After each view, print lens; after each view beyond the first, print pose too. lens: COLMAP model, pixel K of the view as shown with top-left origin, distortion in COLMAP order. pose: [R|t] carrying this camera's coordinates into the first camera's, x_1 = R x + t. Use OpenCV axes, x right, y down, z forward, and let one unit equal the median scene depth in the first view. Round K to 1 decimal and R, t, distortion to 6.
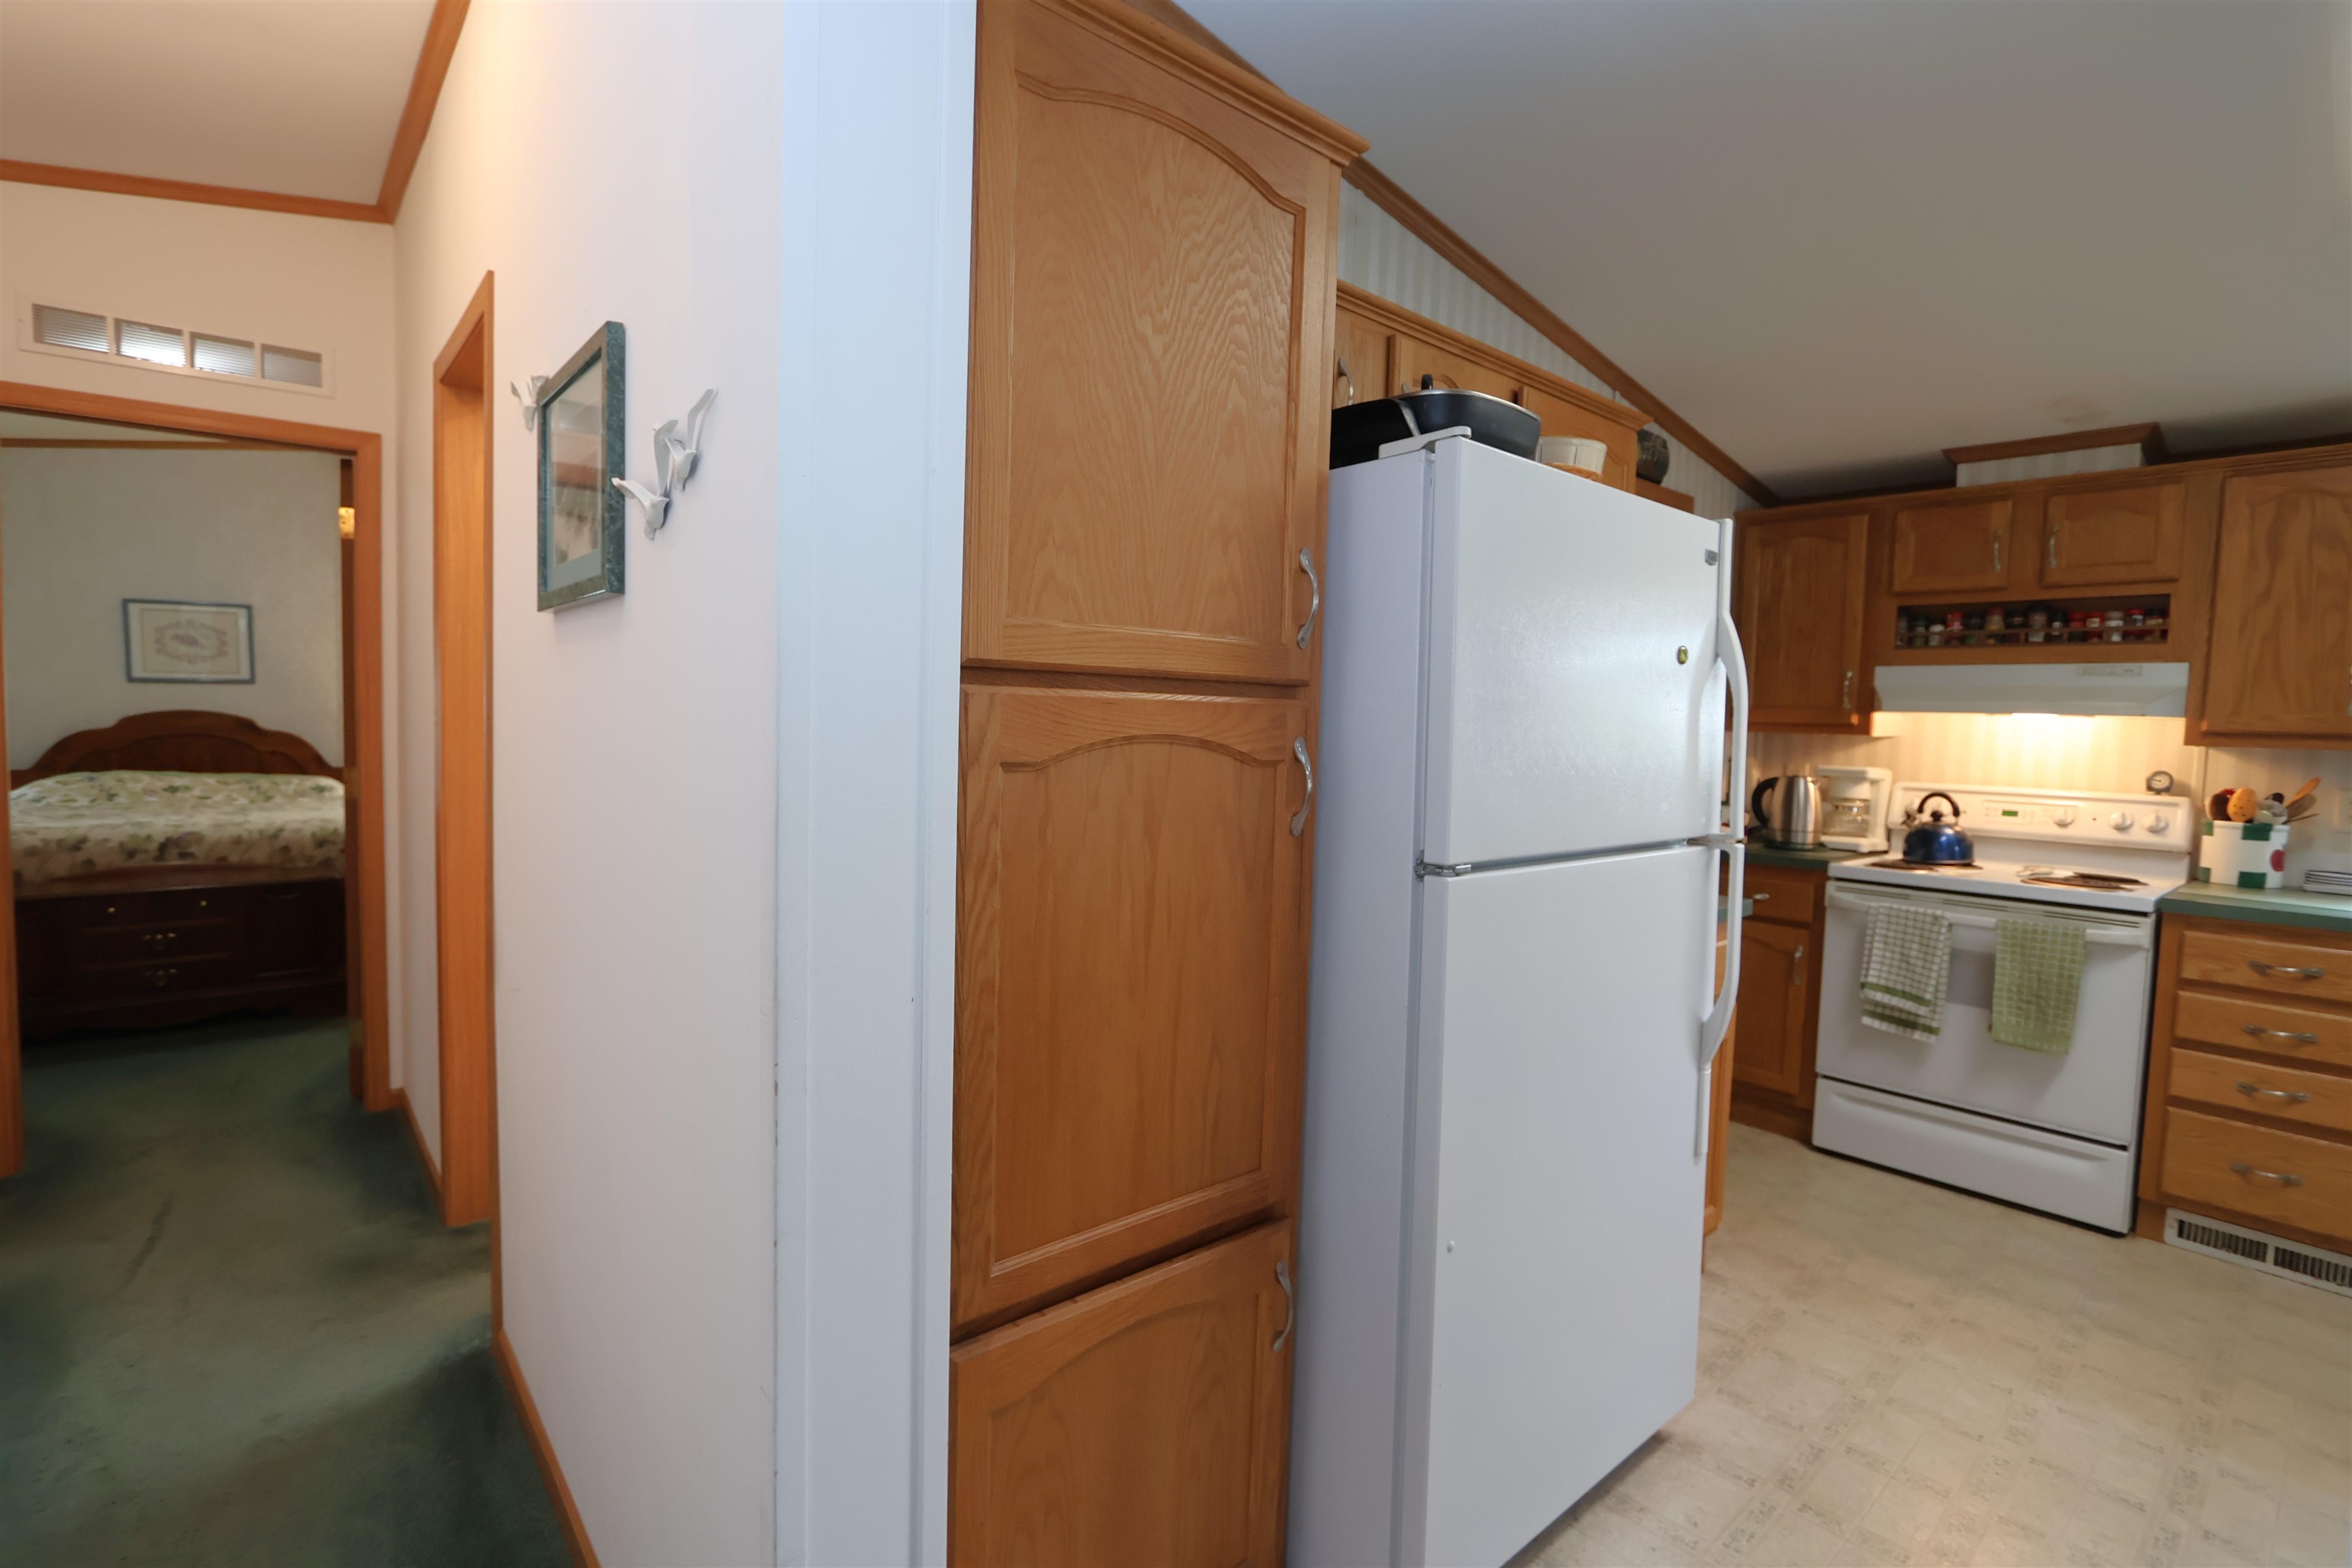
lens RADIAL K [[1098.2, 0, 1136.1], [0, 1098.2, 776.1], [0, 0, 1]] dist [-0.022549, 0.009060]
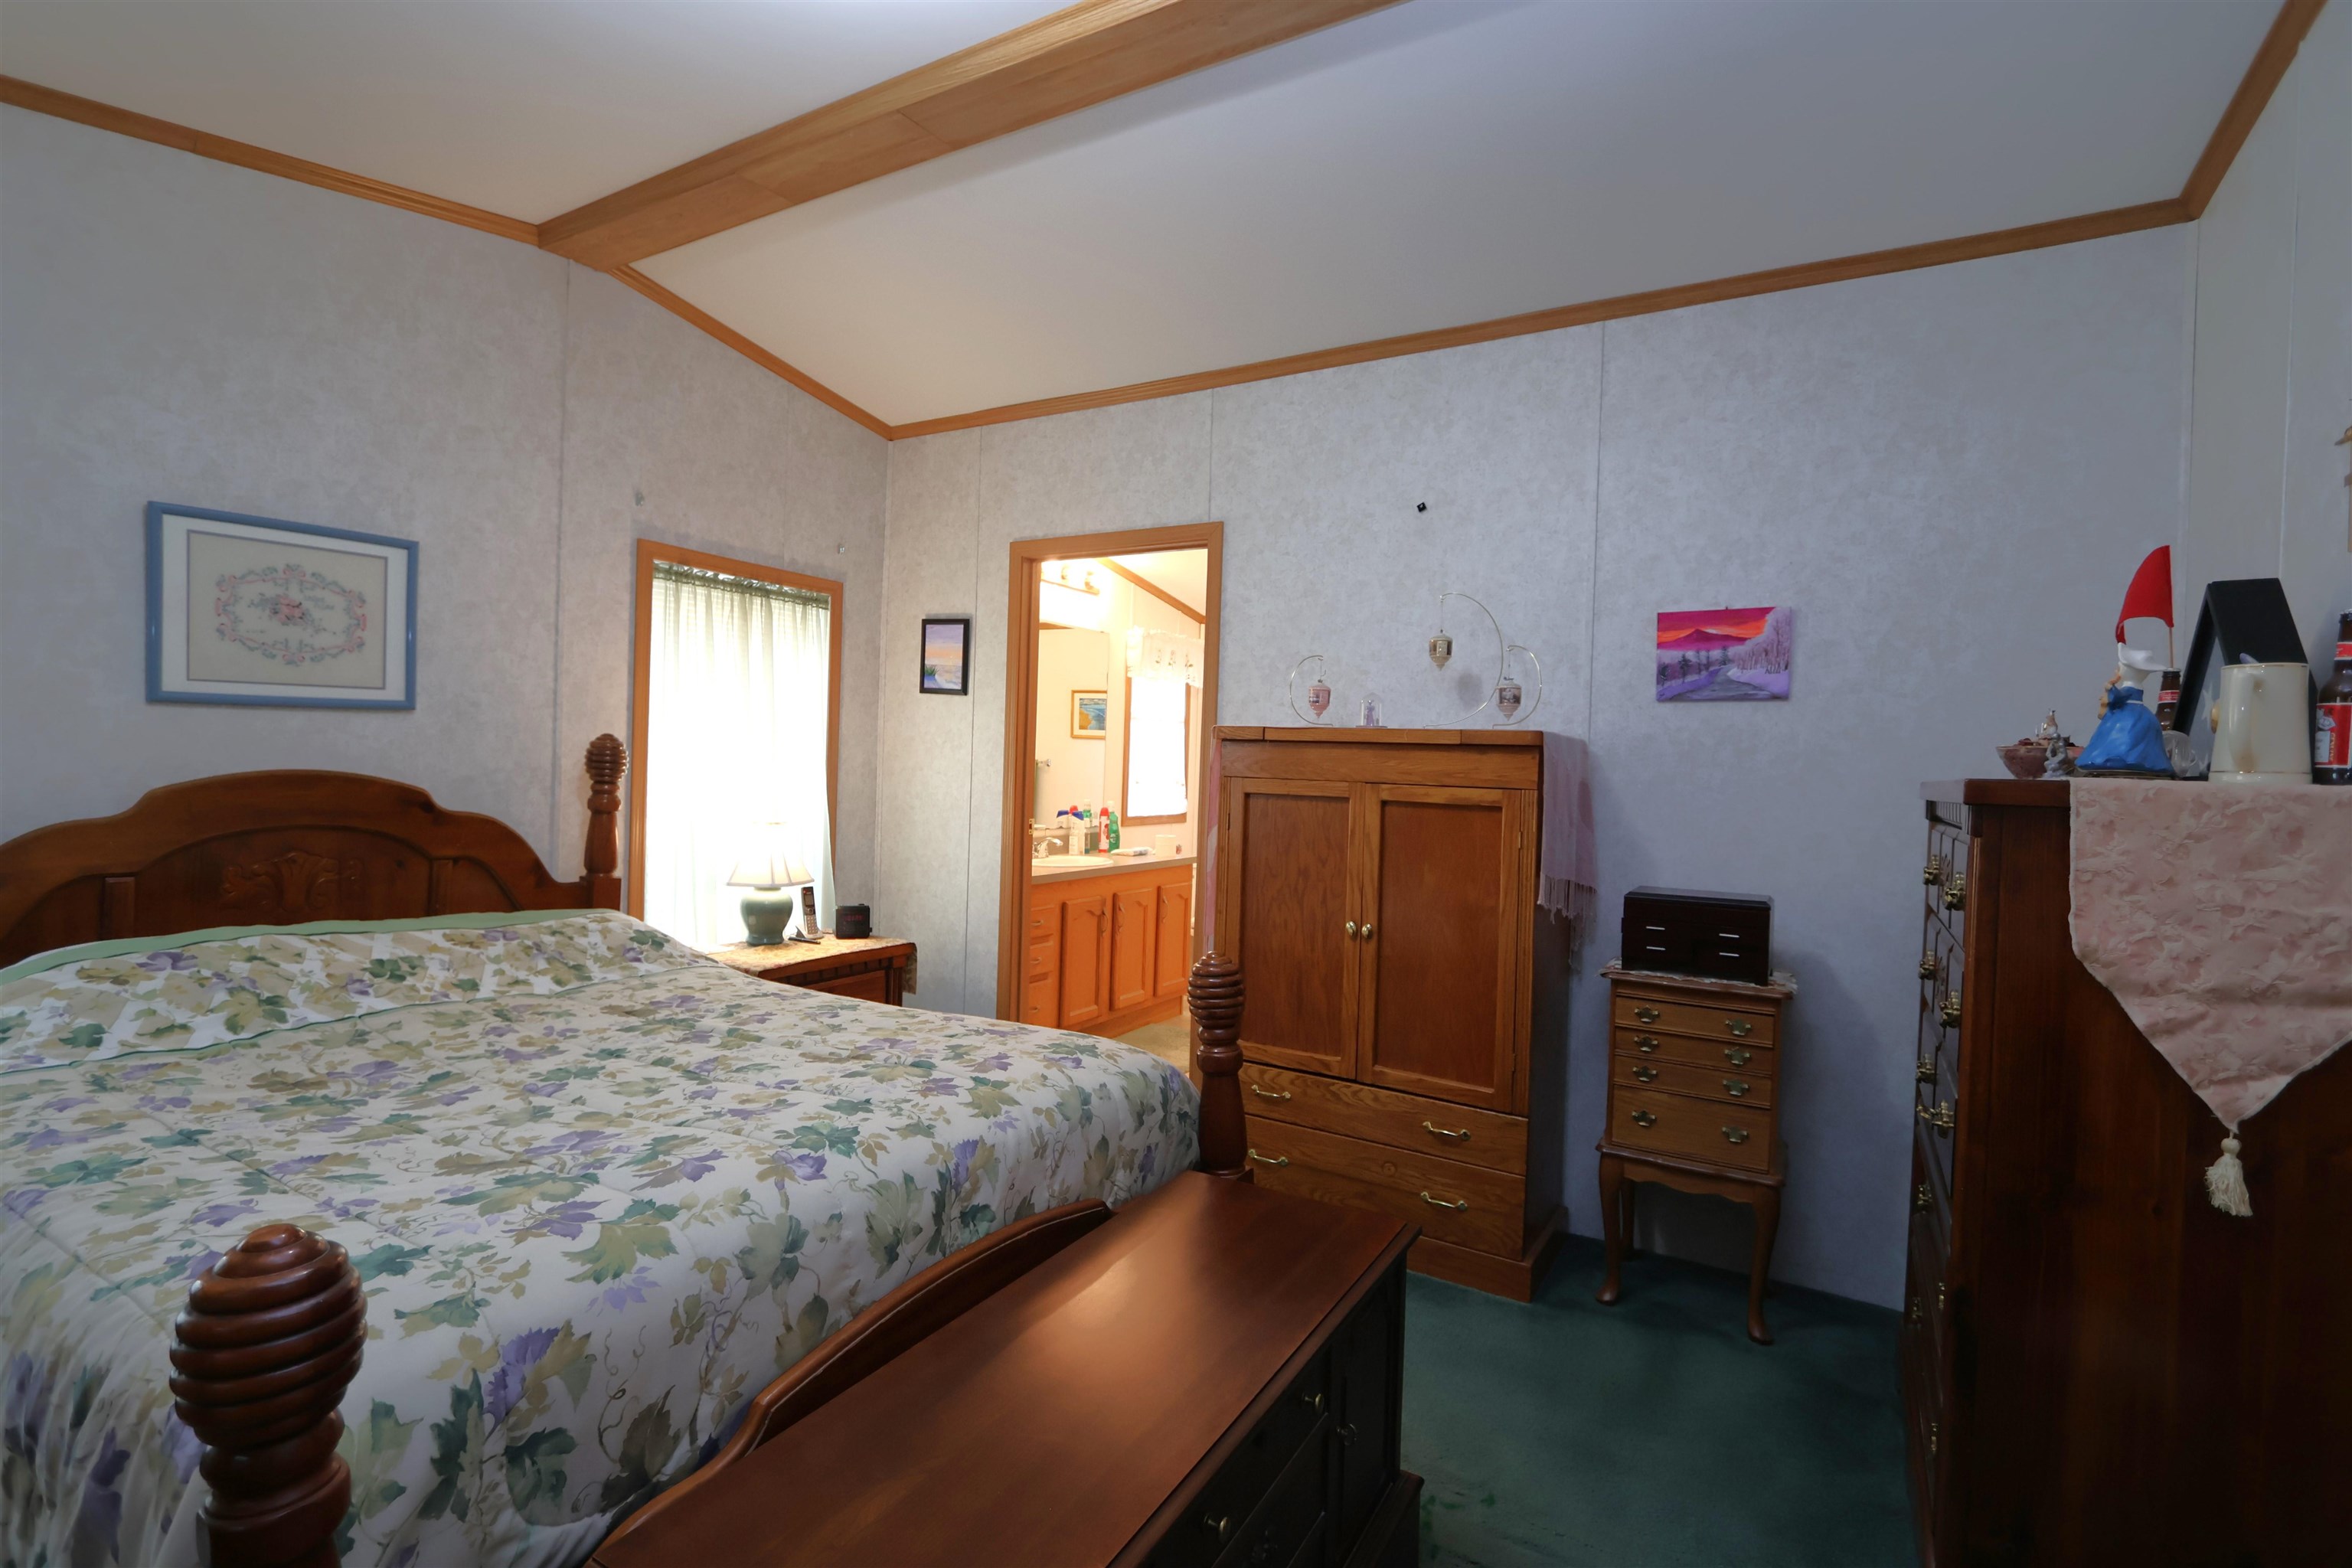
lens RADIAL K [[1076.8, 0, 1150.5], [0, 1076.8, 786.9], [0, 0, 1]] dist [-0.018699, 0.000420]
pose [[0.943124, -0.003181, 0.332426, -0.720194], [0.010877, 0.999714, -0.021295, -0.043097], [-0.332264, 0.023699, 0.942889, 0.503601]]
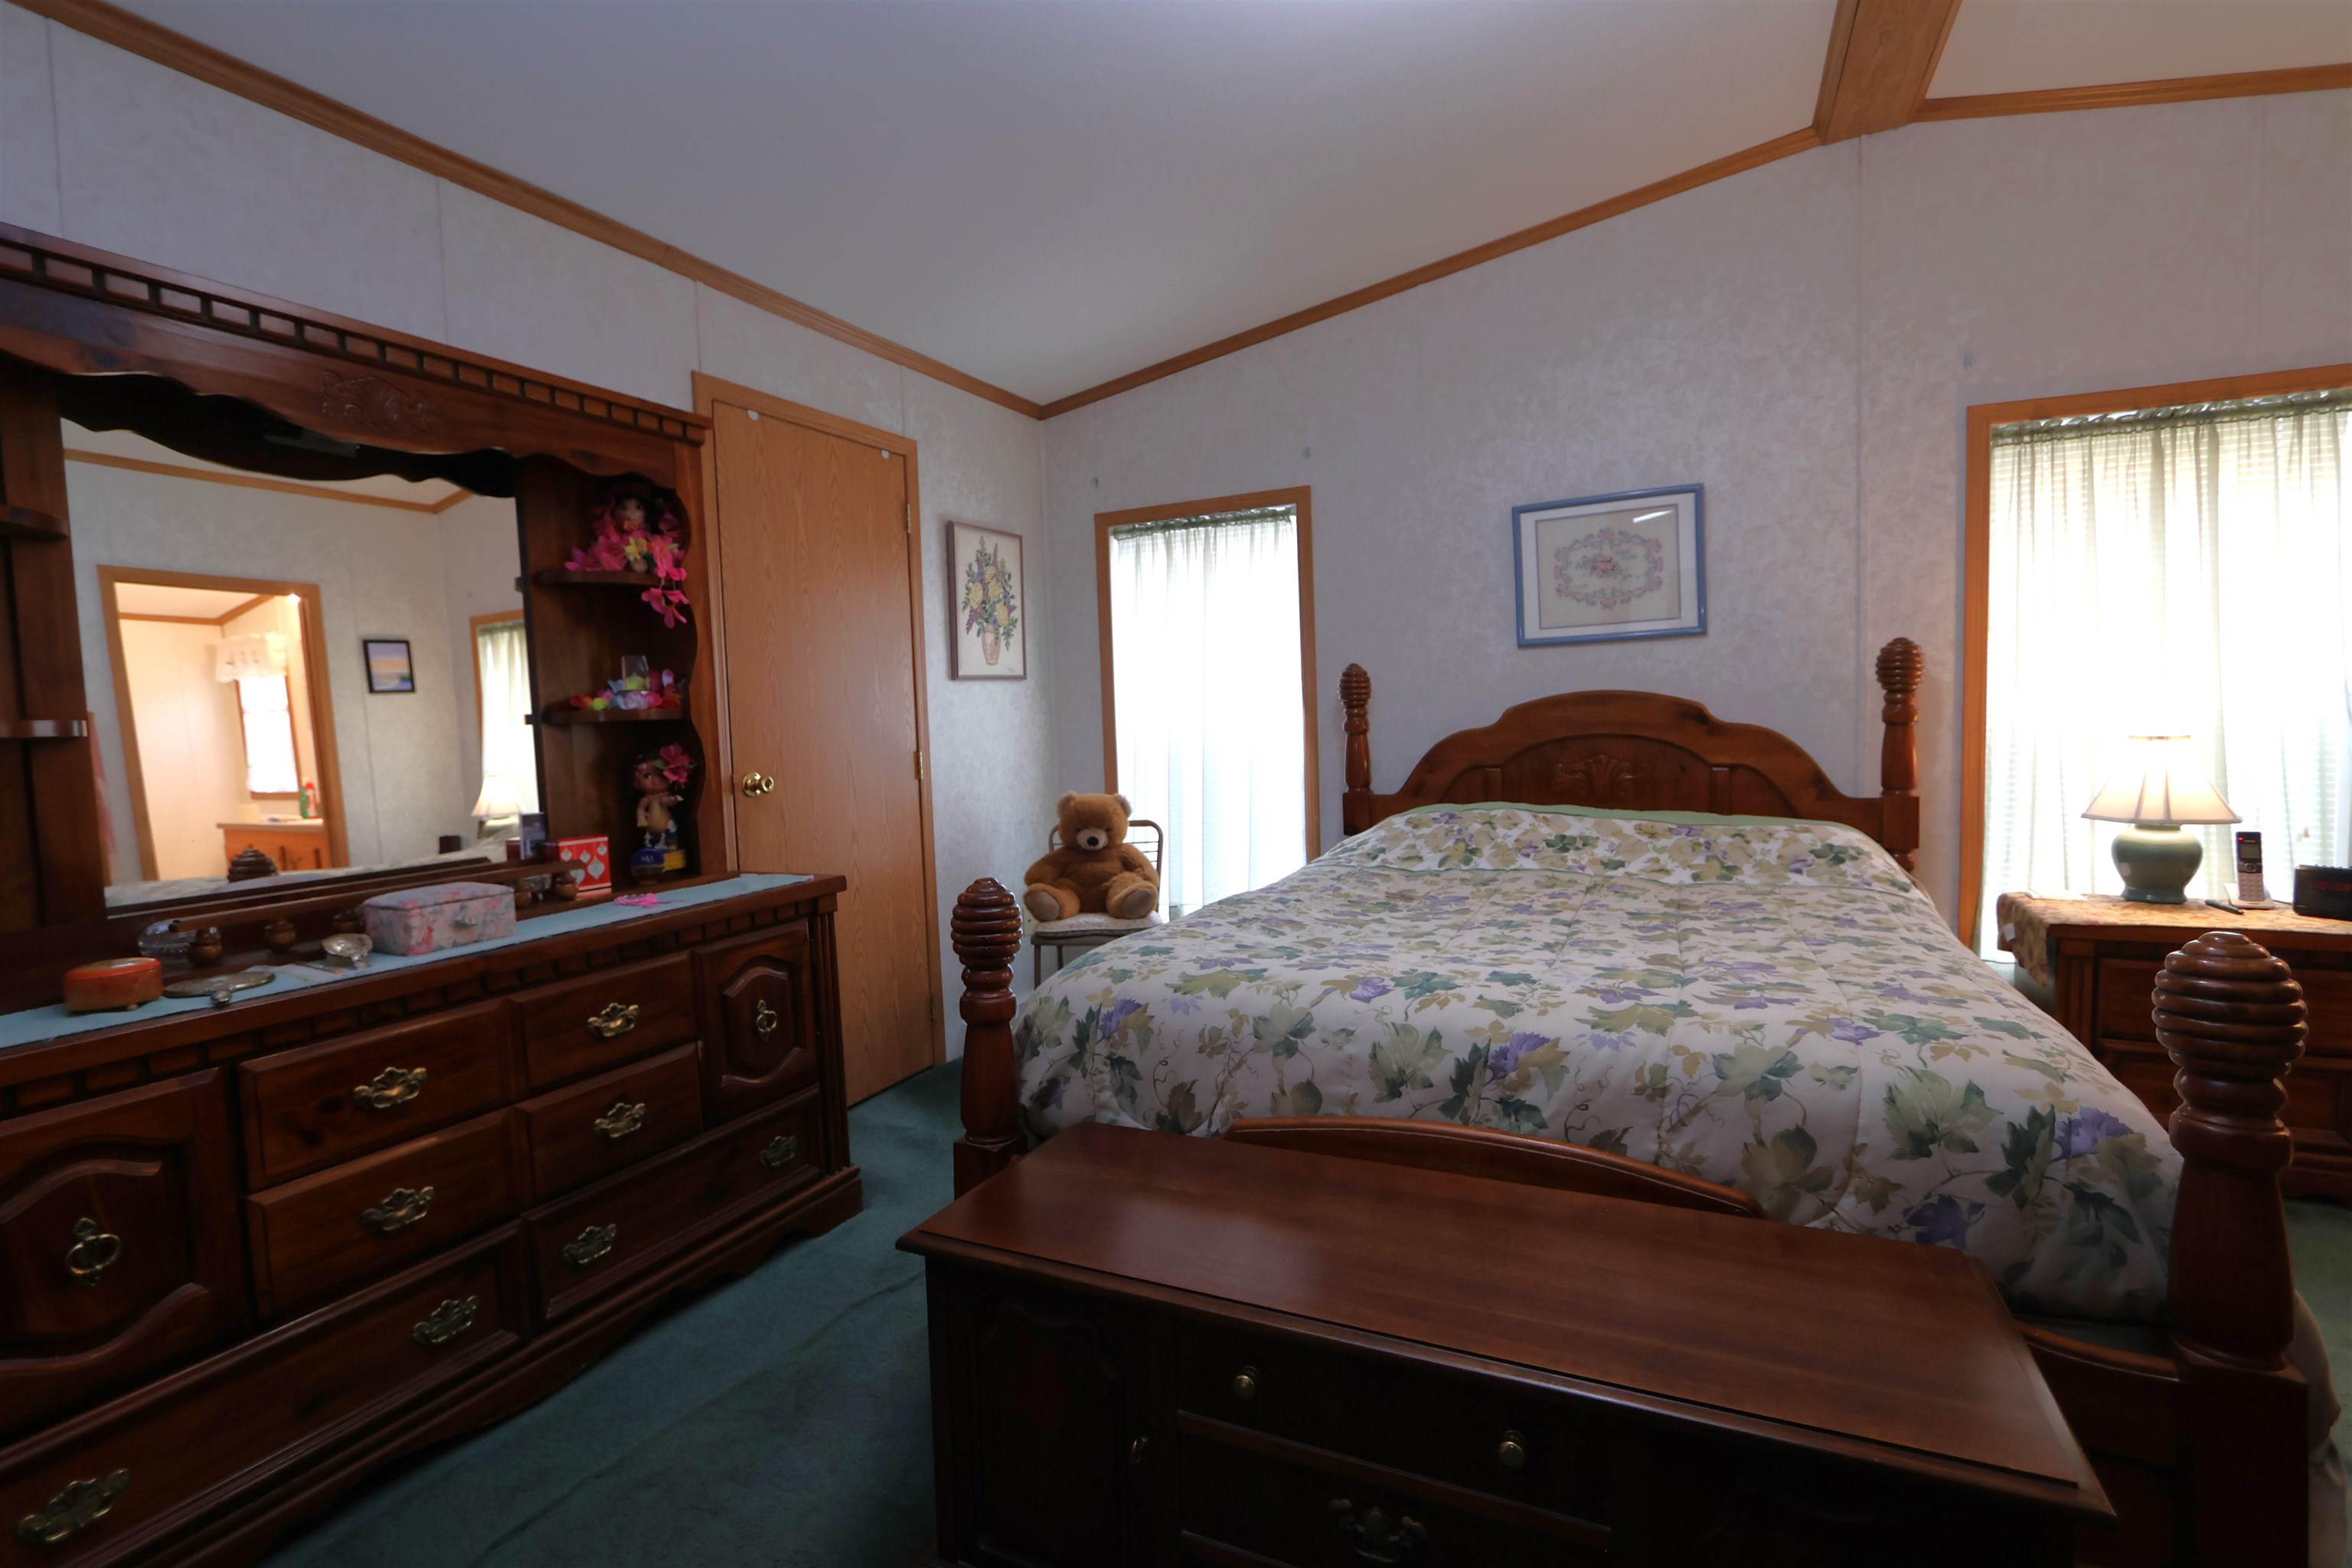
lens RADIAL K [[1076.8, 0, 1150.5], [0, 1076.8, 786.9], [0, 0, 1]] dist [-0.018699, 0.000420]
pose [[0.404676, 0.024847, -0.914122, -0.482836], [-0.008822, 0.999690, 0.023268, -0.023630], [0.914417, -0.001351, 0.404770, 0.591025]]
